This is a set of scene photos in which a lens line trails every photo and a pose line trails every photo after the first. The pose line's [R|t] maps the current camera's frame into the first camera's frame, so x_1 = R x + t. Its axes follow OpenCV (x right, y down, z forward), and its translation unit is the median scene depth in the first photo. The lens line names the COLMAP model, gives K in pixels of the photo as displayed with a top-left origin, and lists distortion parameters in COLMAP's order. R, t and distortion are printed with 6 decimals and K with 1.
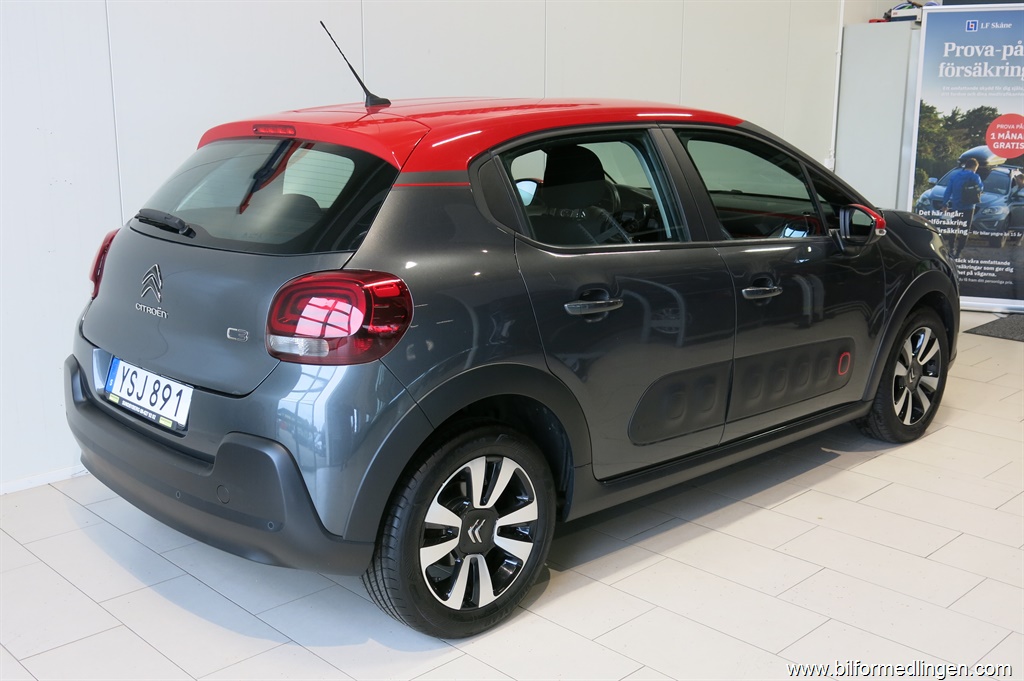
lens RADIAL K [[1055.2, 0, 512.0], [0, 1055.2, 340.5], [0, 0, 1]] dist [0.003766, -0.006036]
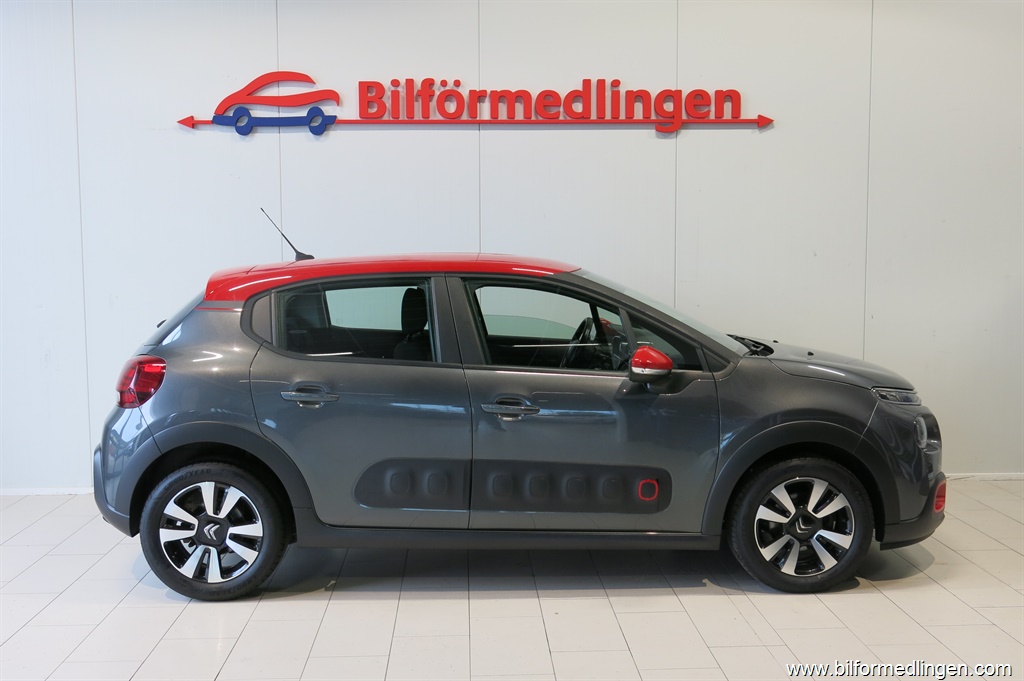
lens RADIAL K [[1055.2, 0, 512.0], [0, 1055.2, 340.5], [0, 0, 1]] dist [0.003766, -0.006036]
pose [[0.743764, 0.057064, -0.666002, 1.128323], [-0.140426, 0.987454, -0.072215, -0.039379], [0.653526, 0.147235, 0.742446, 0.082838]]
